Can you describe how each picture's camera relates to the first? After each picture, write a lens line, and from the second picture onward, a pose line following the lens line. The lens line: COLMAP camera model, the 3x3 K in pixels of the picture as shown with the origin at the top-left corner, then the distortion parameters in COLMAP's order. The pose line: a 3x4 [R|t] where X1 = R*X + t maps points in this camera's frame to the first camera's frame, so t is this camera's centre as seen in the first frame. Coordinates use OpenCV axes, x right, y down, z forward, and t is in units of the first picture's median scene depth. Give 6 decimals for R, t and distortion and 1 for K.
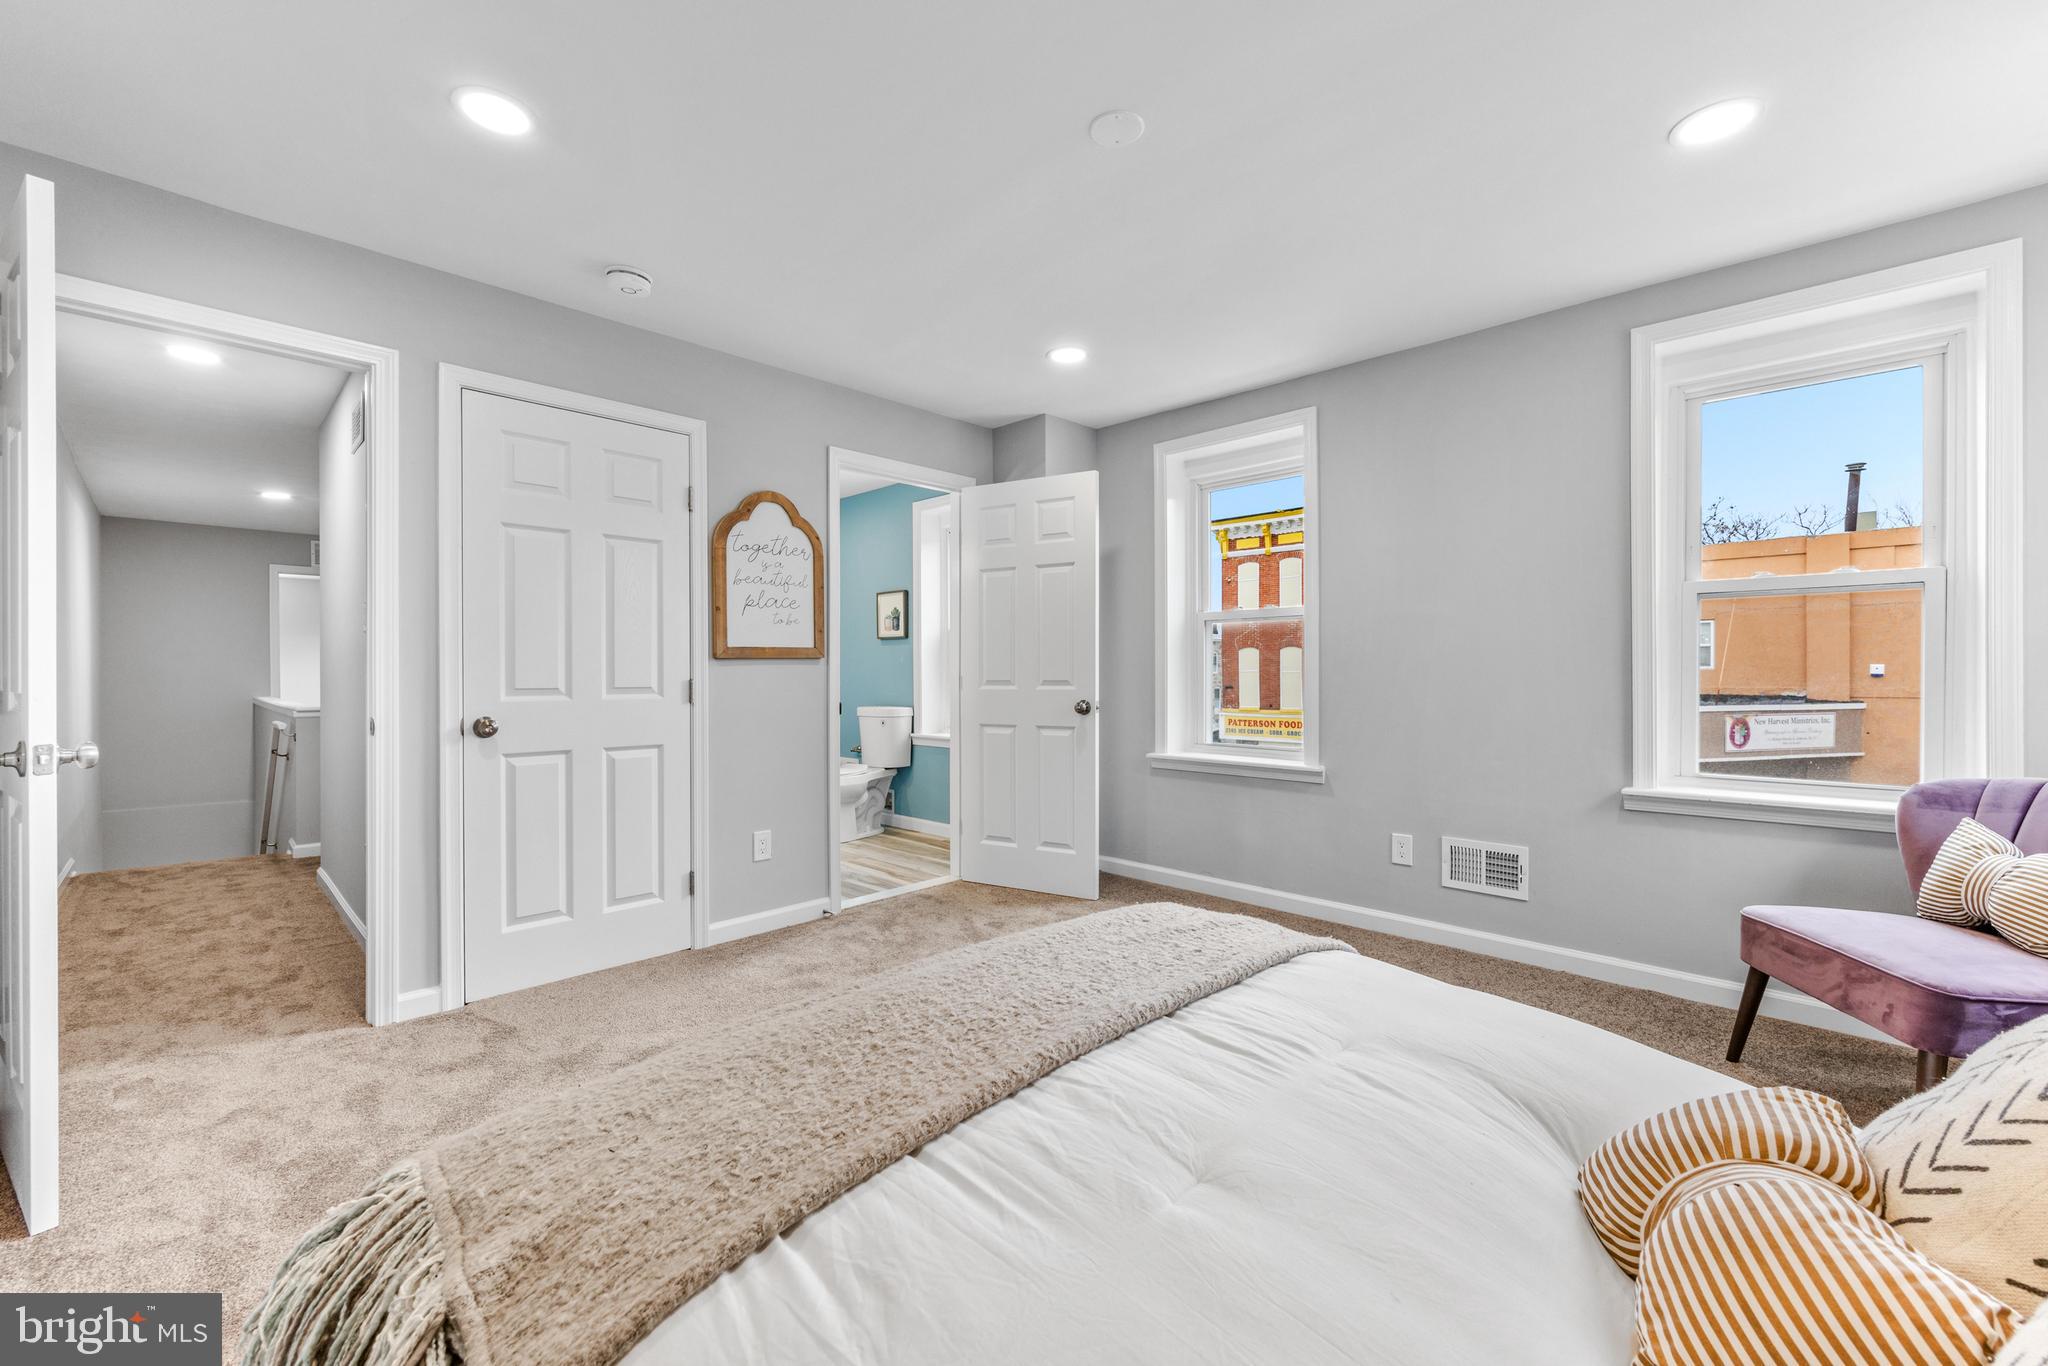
lens RADIAL K [[815.7, 0, 1022.8], [0, 815.7, 682.8], [0, 0, 1]] dist [-0.002755, 0.000027]
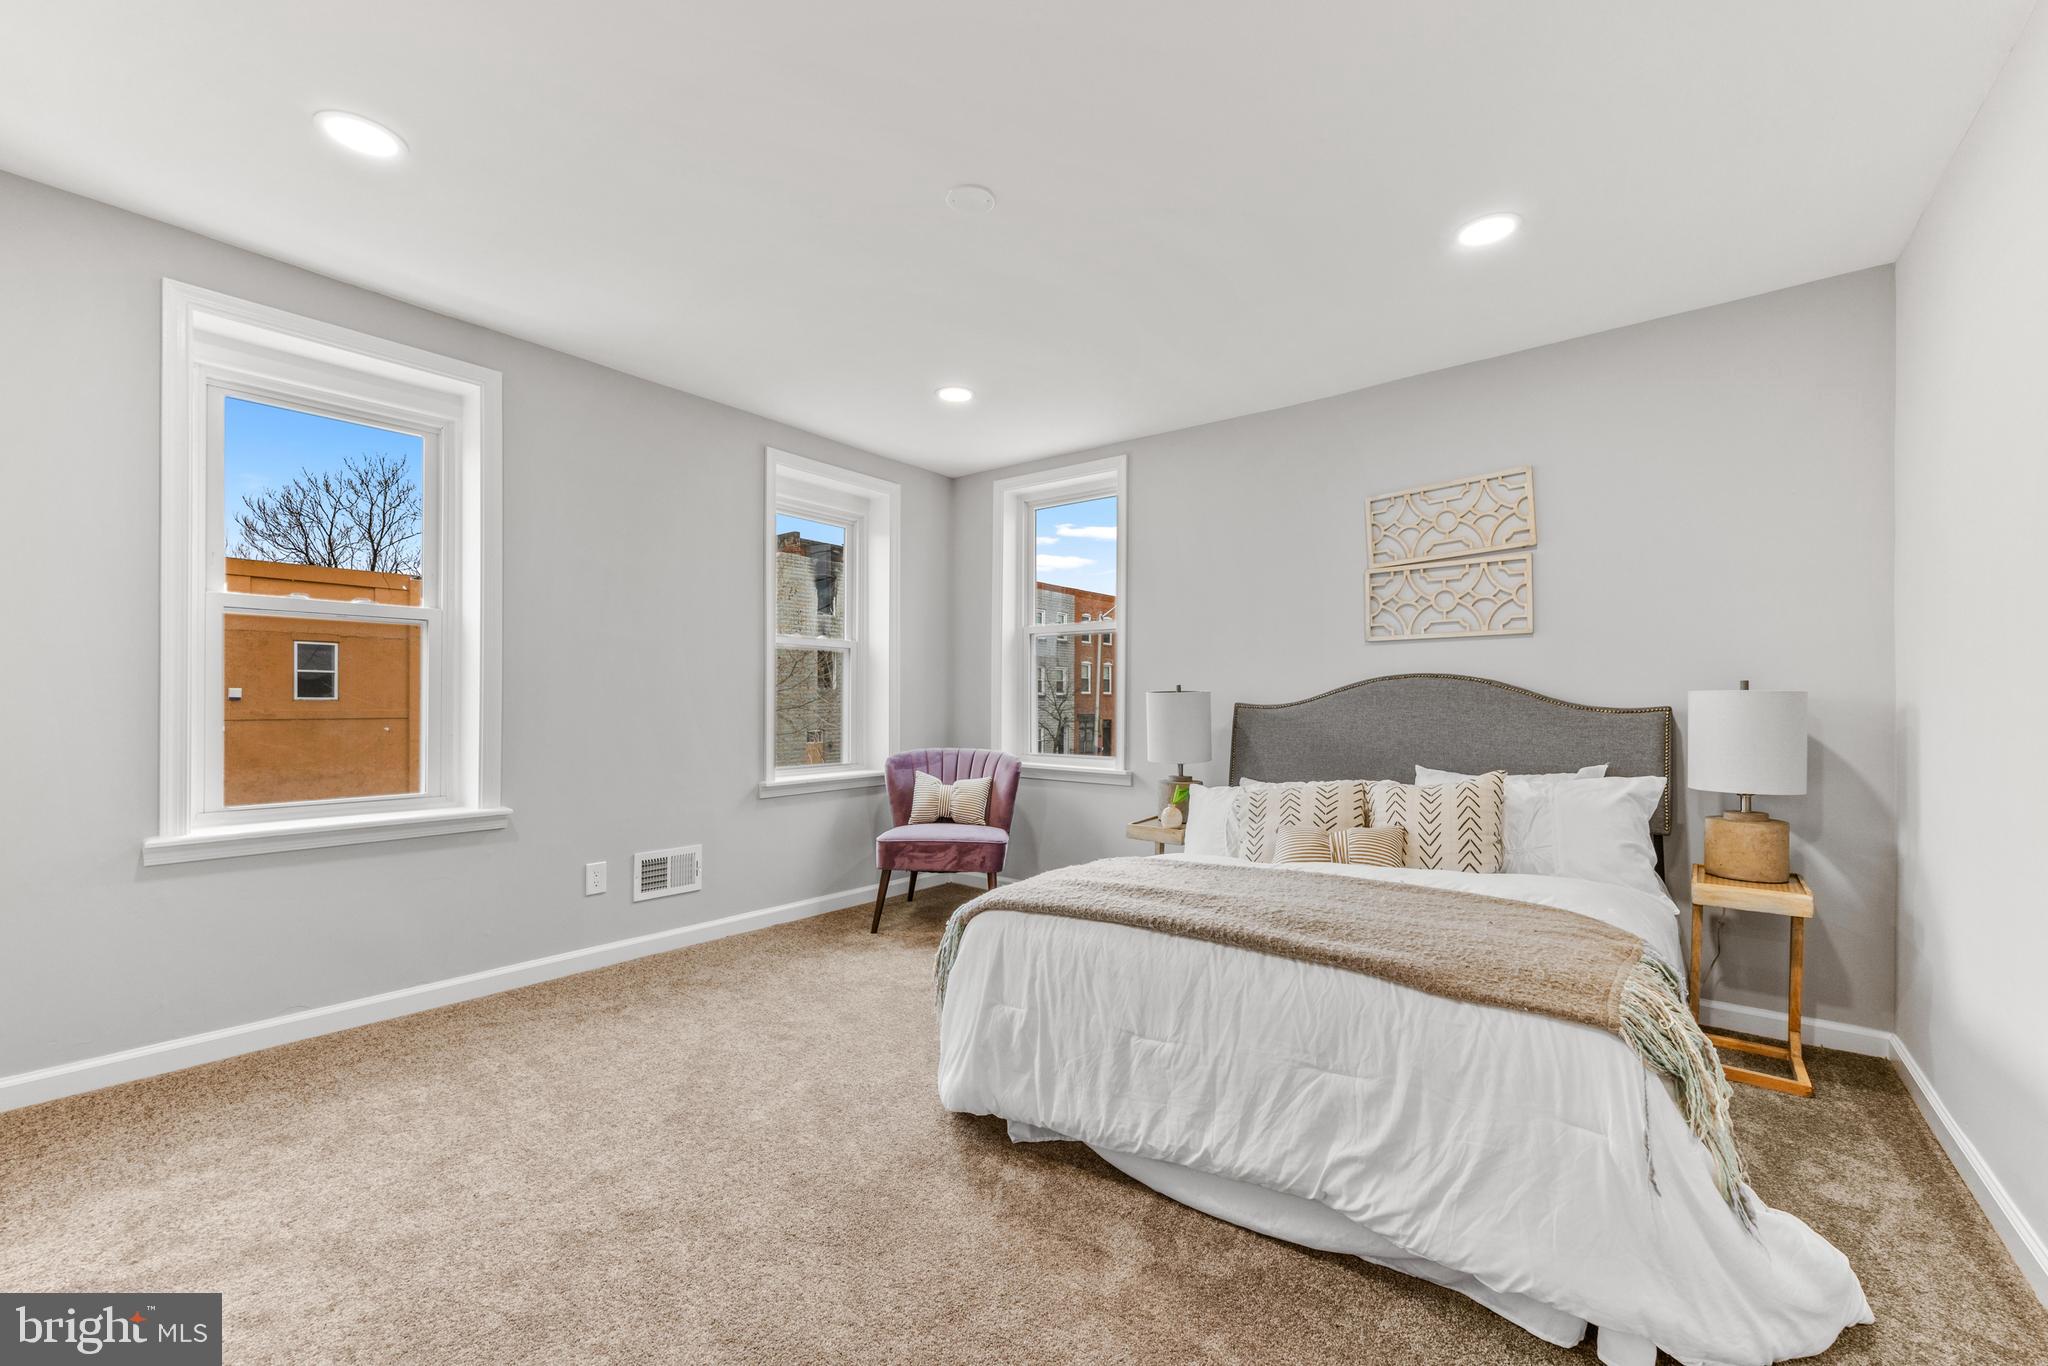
lens RADIAL K [[823.2, 0, 1025.8], [0, 823.2, 702.5], [0, 0, 1]] dist [-0.001587, 0.000127]
pose [[-0.104818, 0.002184, 0.994489, -0.577150], [0.010971, 0.999939, -0.001039, 0.002832], [-0.994431, 0.010802, -0.104836, 0.613410]]
